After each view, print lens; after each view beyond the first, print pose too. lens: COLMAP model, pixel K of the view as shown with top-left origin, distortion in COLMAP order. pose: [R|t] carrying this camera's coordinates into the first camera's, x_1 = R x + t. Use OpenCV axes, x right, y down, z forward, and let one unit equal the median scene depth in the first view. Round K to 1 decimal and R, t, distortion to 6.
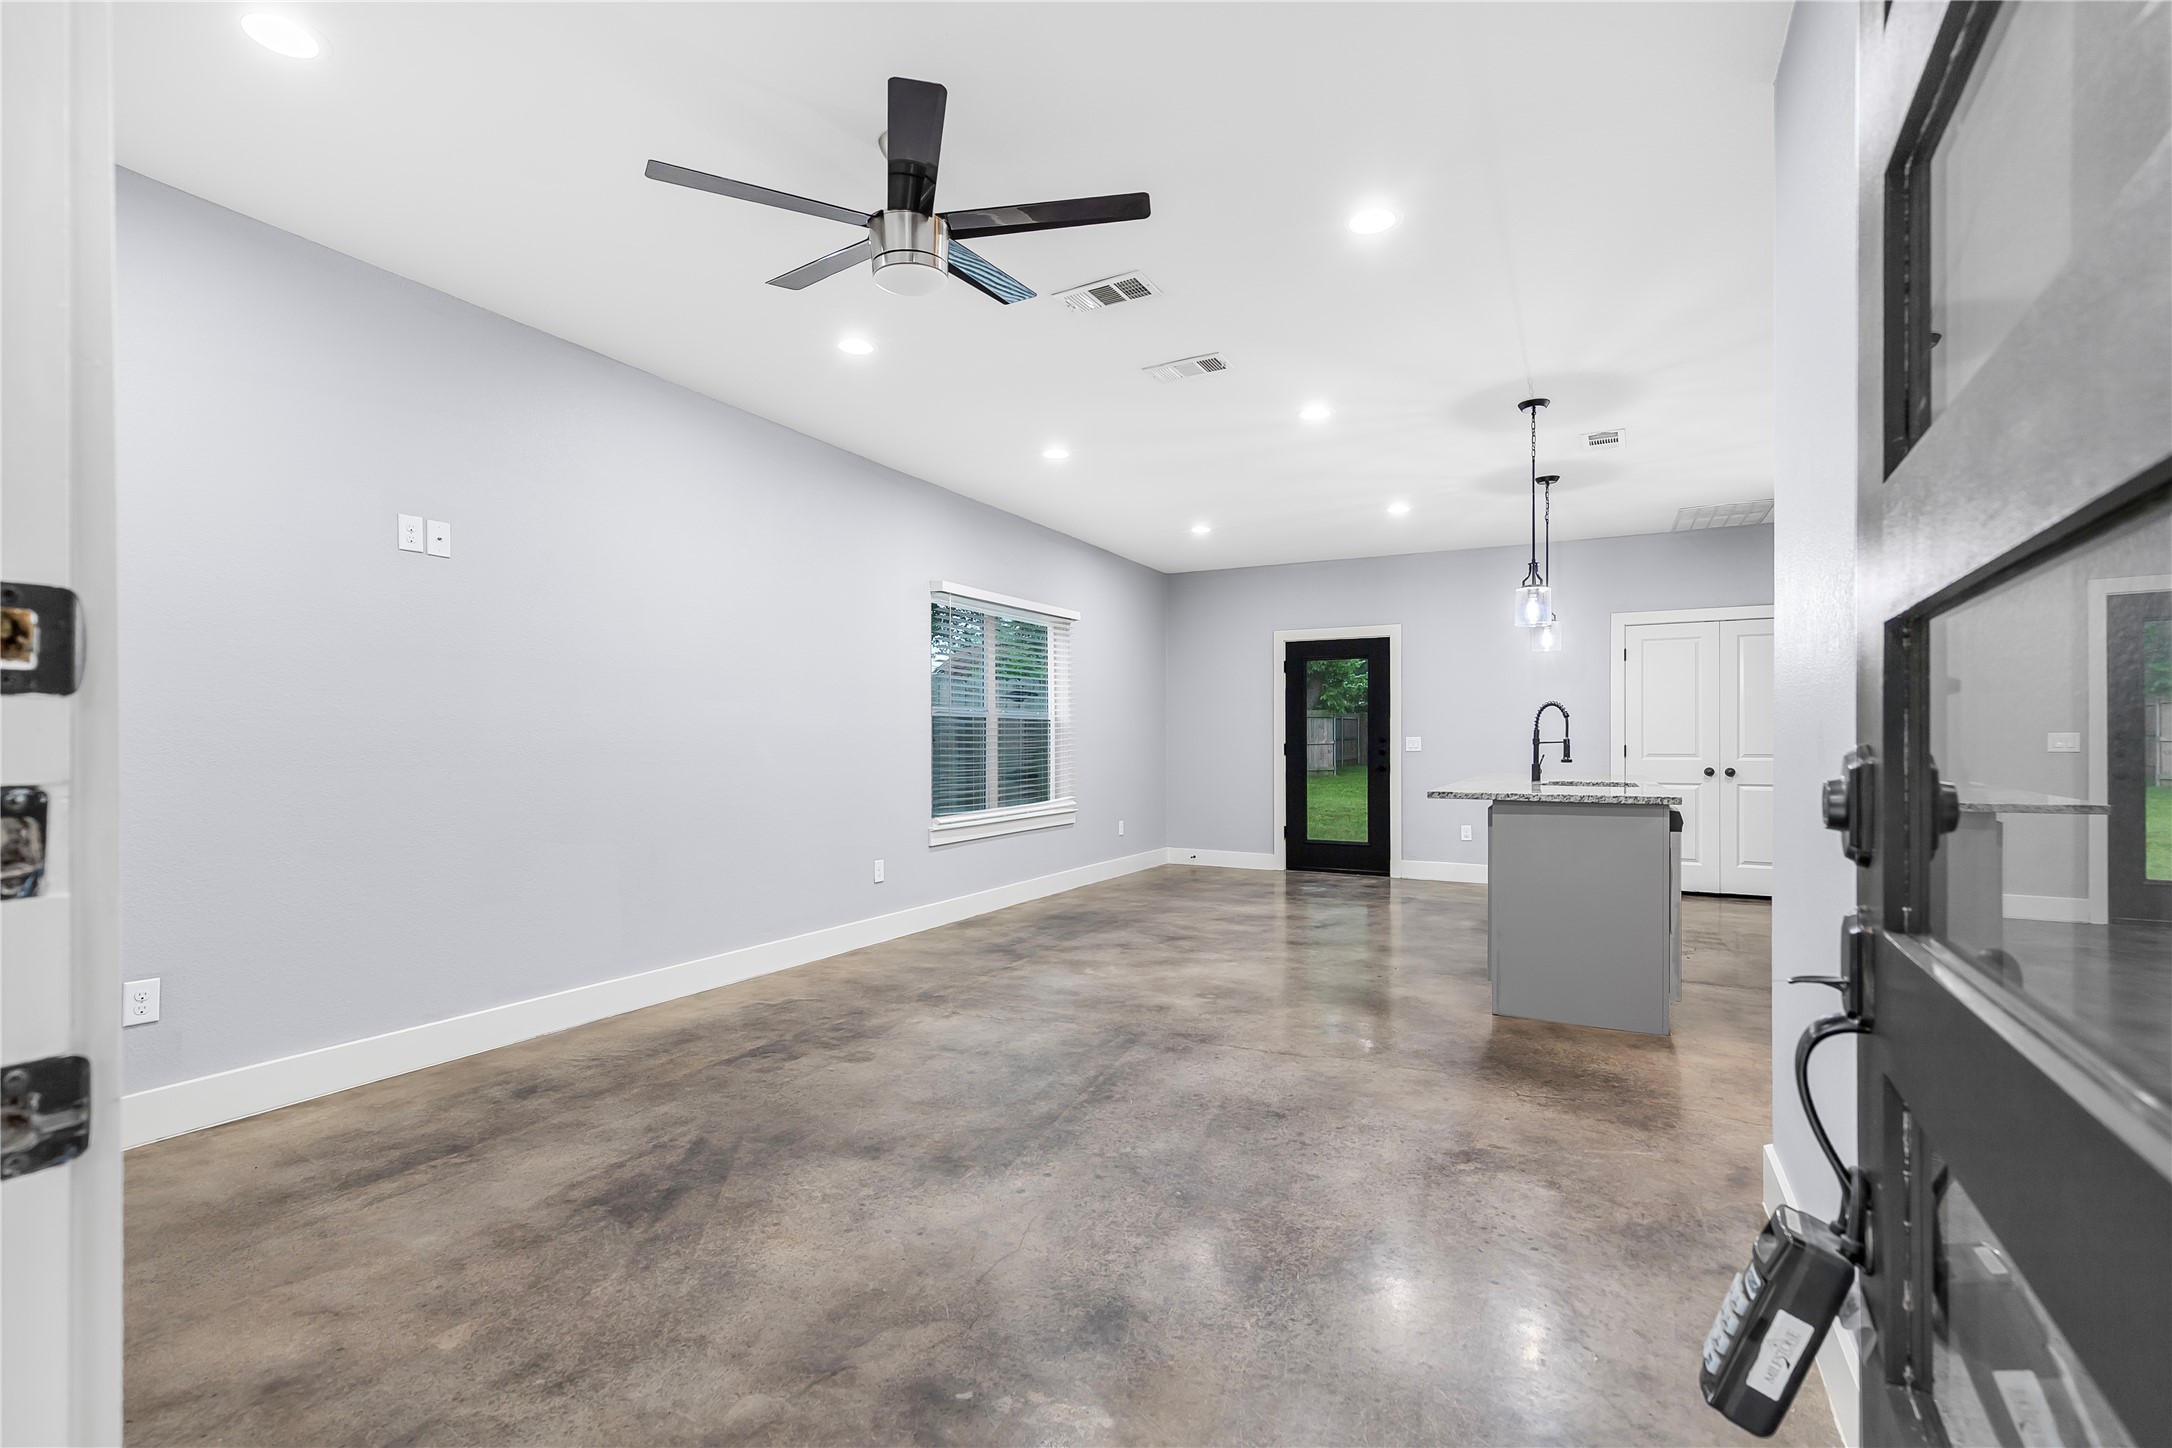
lens RADIAL K [[991.6, 0, 1087.2], [0, 991.6, 756.3], [0, 0, 1]] dist [0.004361, -0.002790]
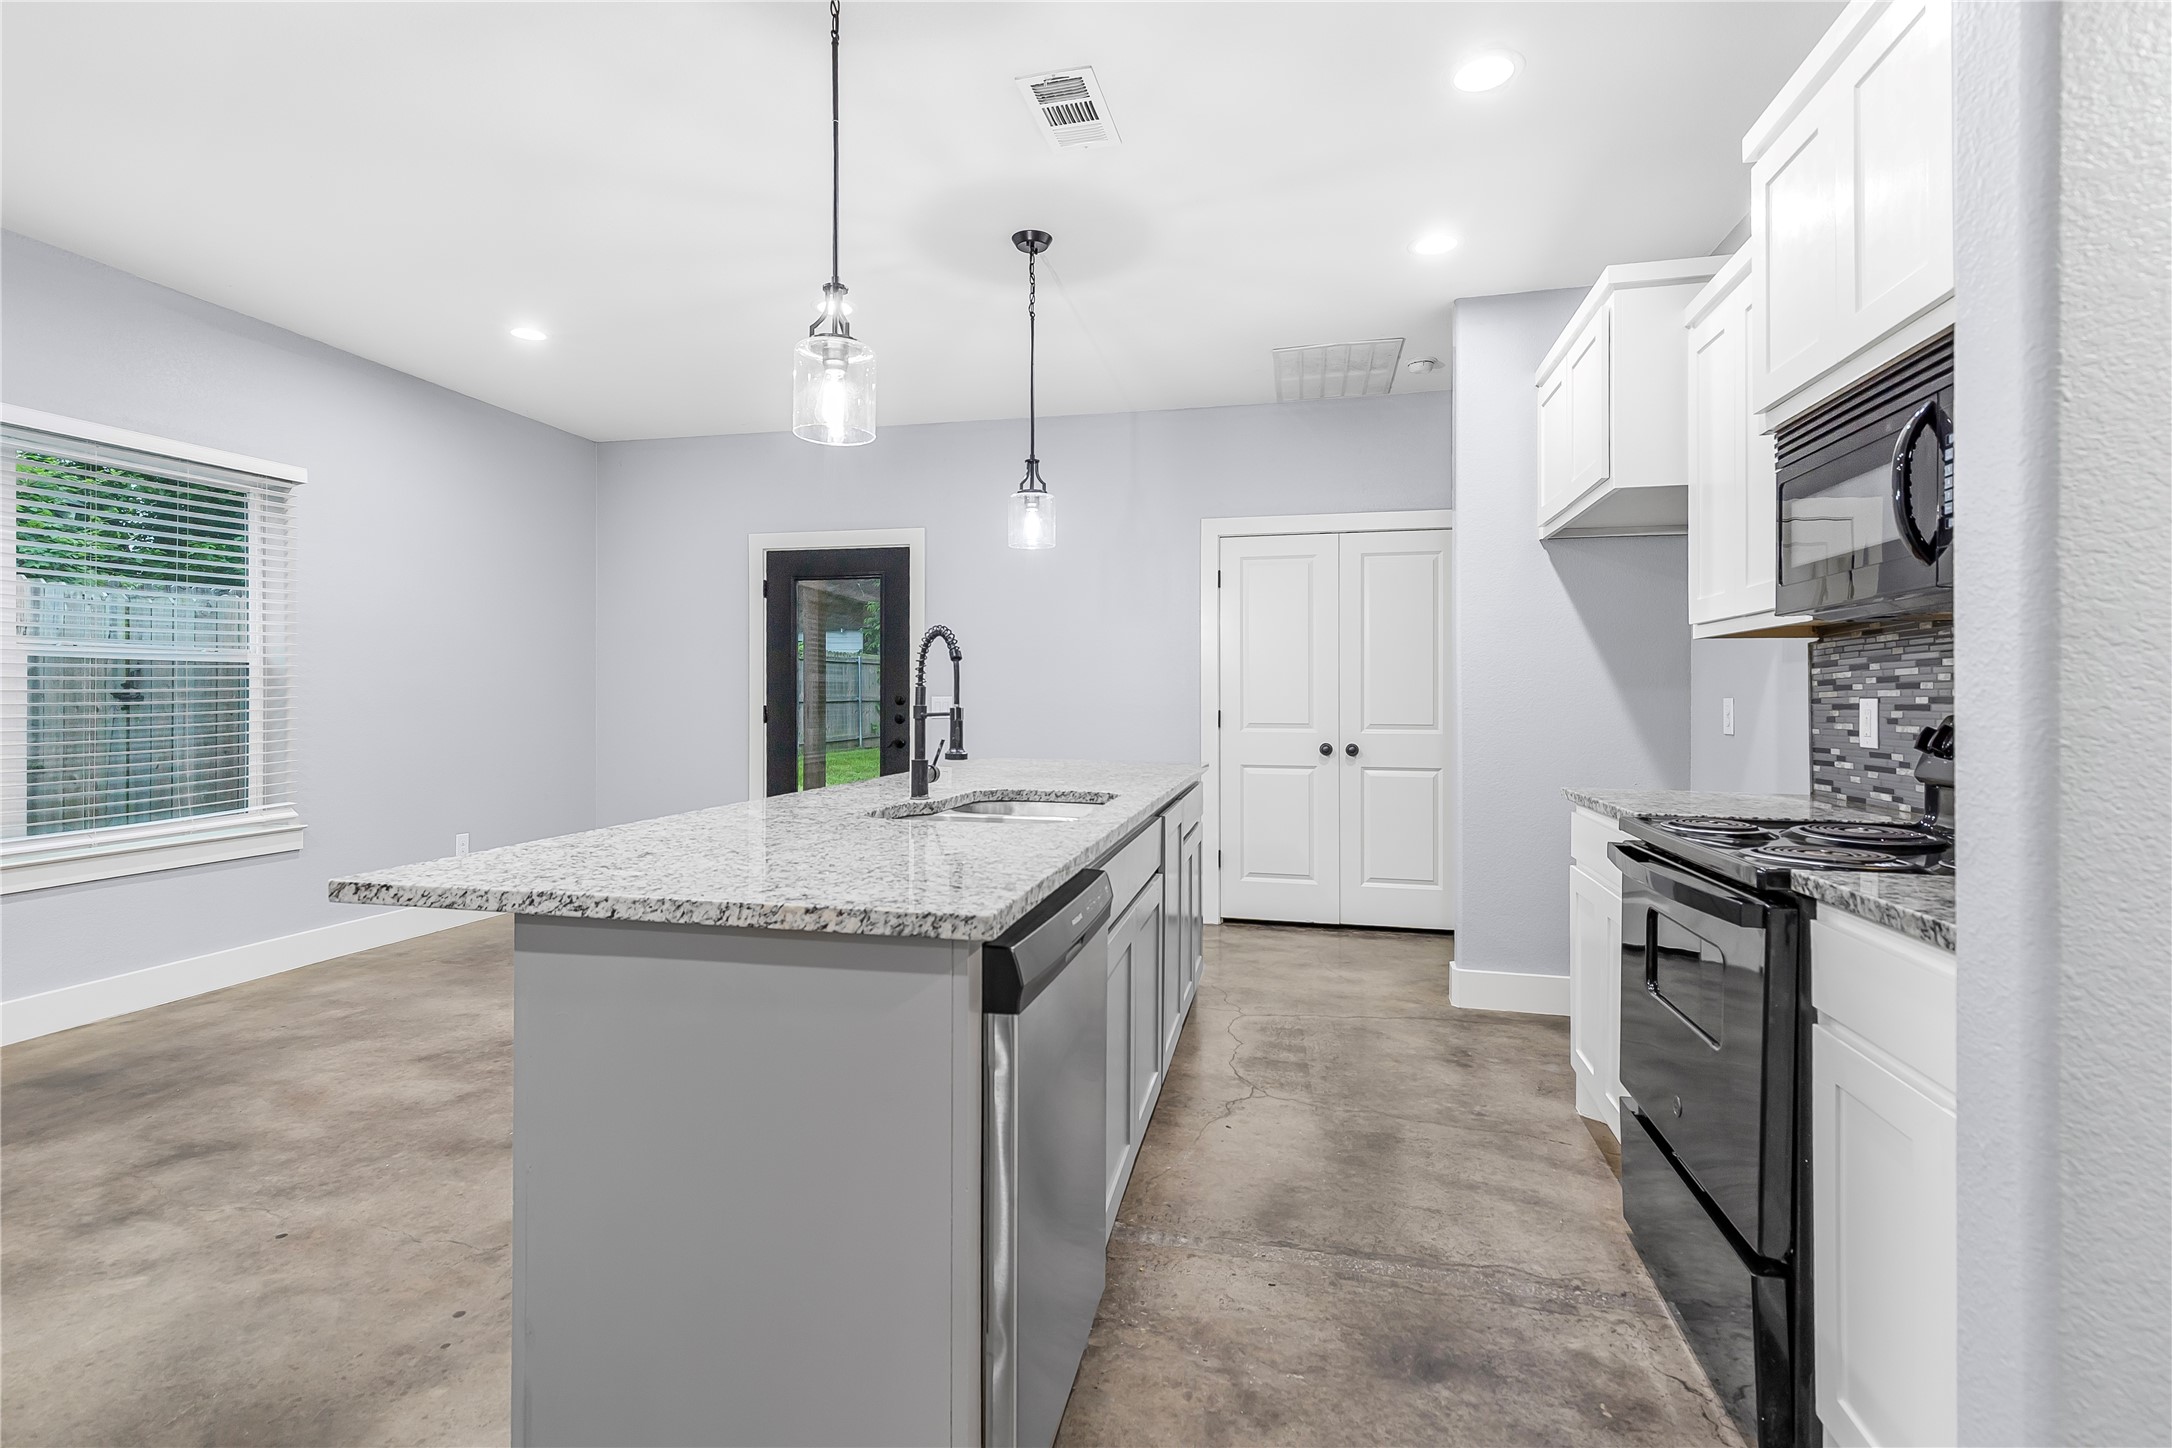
lens RADIAL K [[991.6, 0, 1084.5], [0, 991.6, 719.2], [0, 0, 1]] dist [0.004361, -0.002790]
pose [[0.968000, -0.001442, 0.250946, 0.490642], [-0.000510, 0.999970, 0.007710, -0.017974], [-0.250950, -0.007591, 0.967970, 0.627778]]
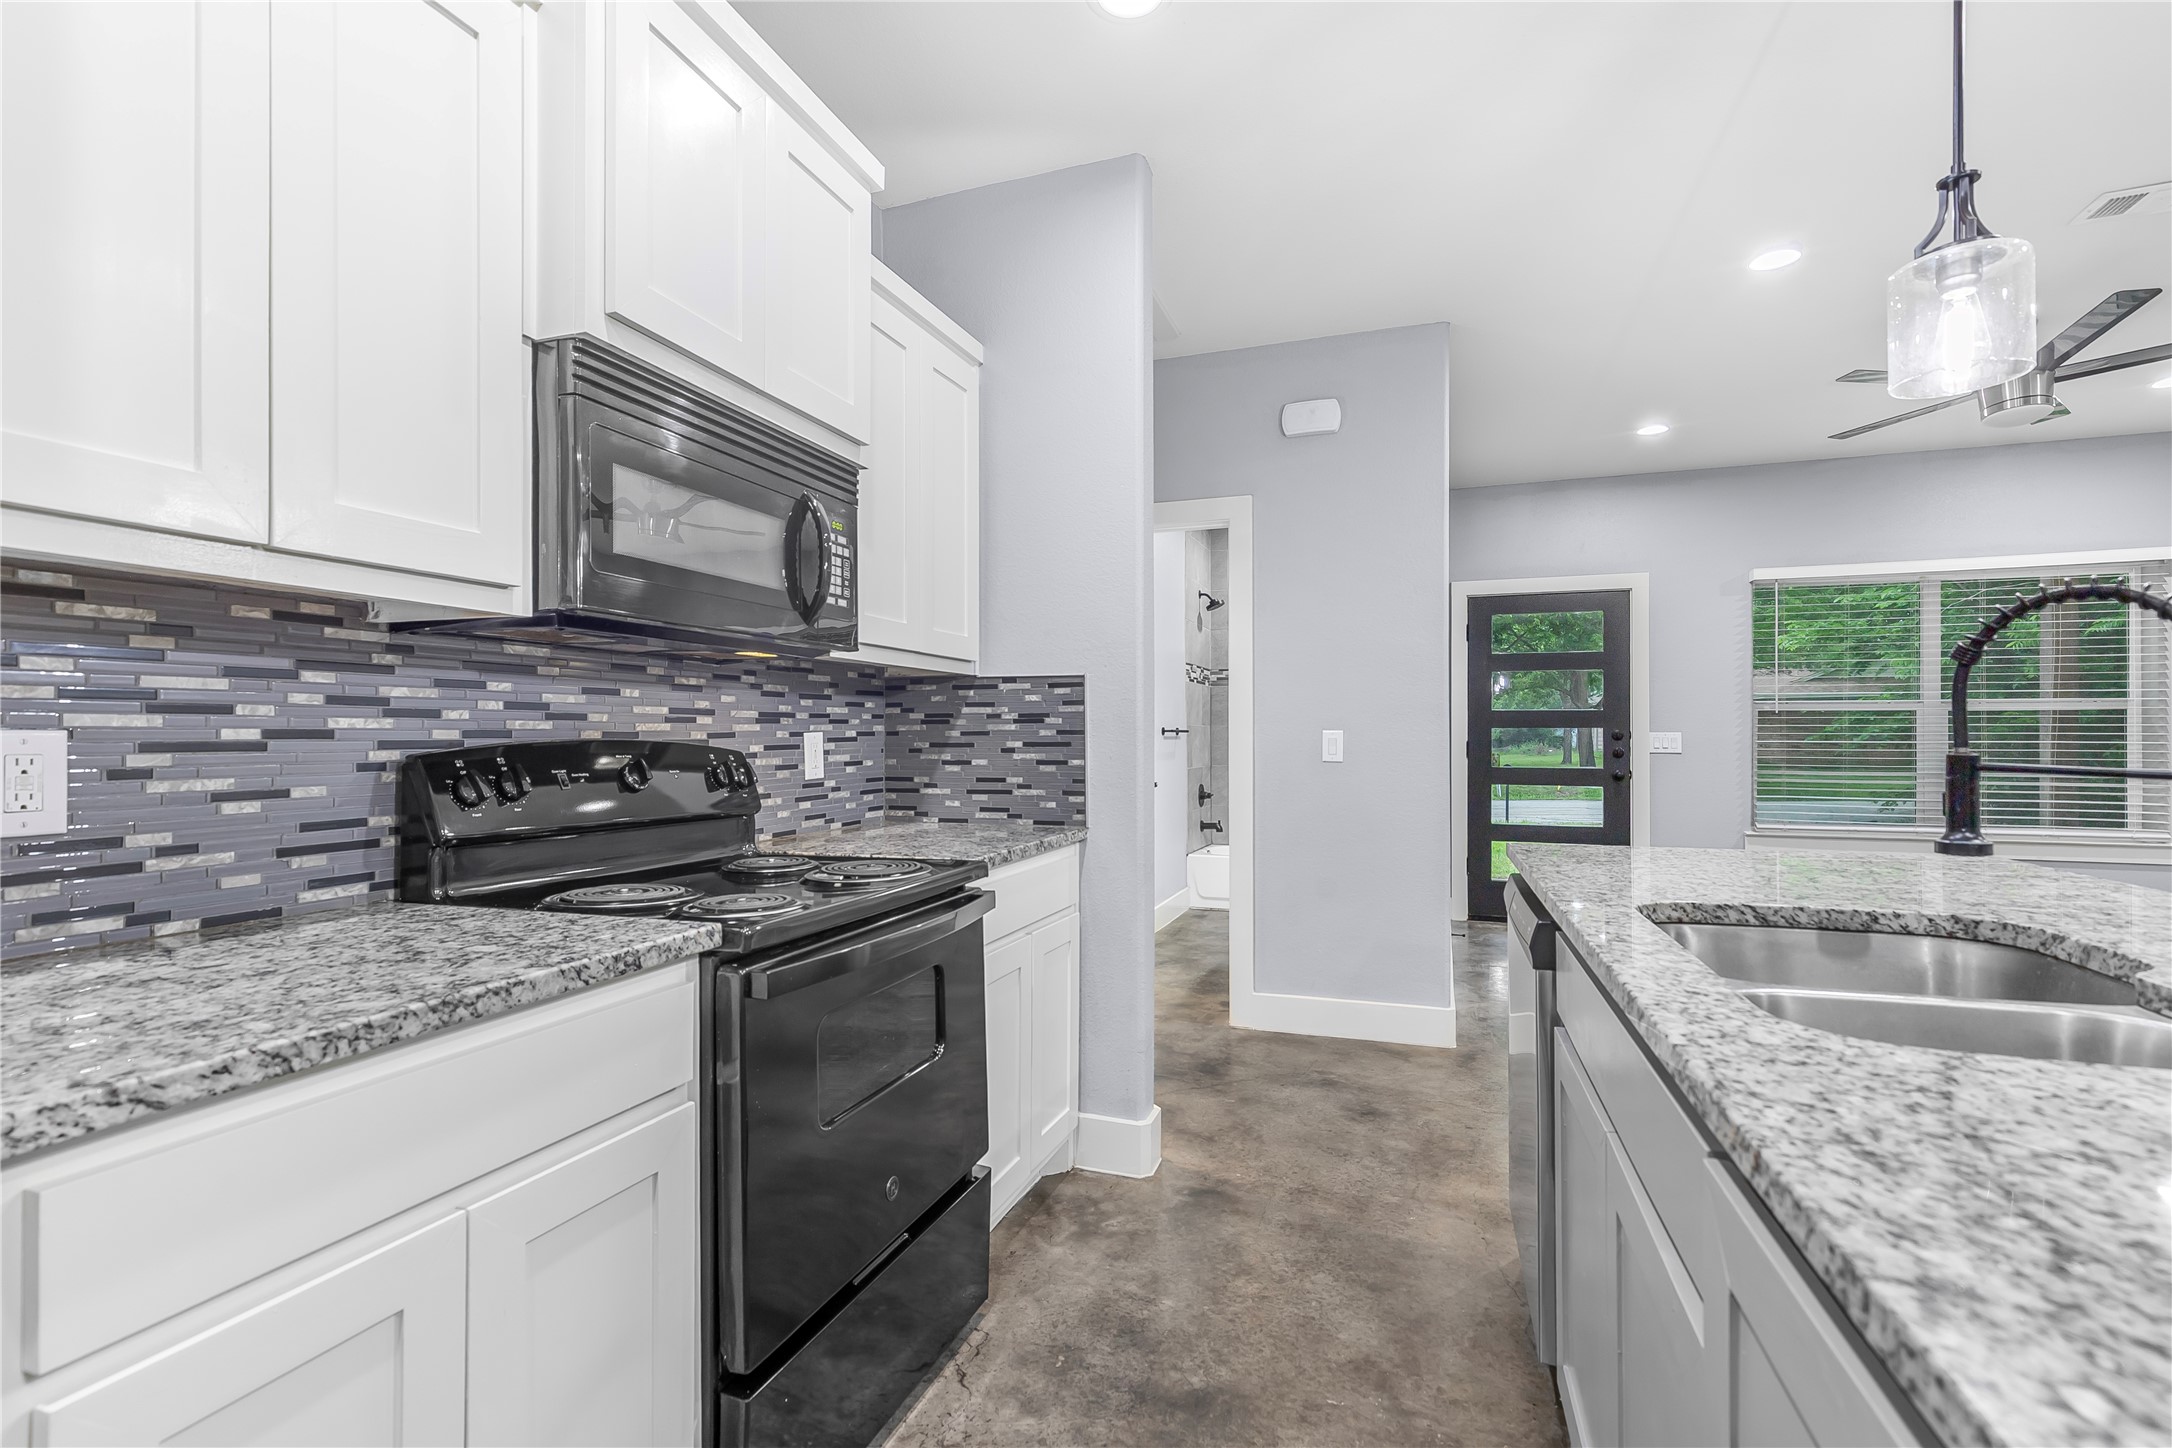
lens RADIAL K [[991.6, 0, 1122.5], [0, 991.6, 746.9], [0, 0, 1]] dist [0.004361, -0.002790]
pose [[-0.986957, 0.006074, -0.160872, 0.827082], [0.001885, 0.999655, 0.026180, -0.027782], [0.160975, 0.025535, -0.986628, 1.382145]]
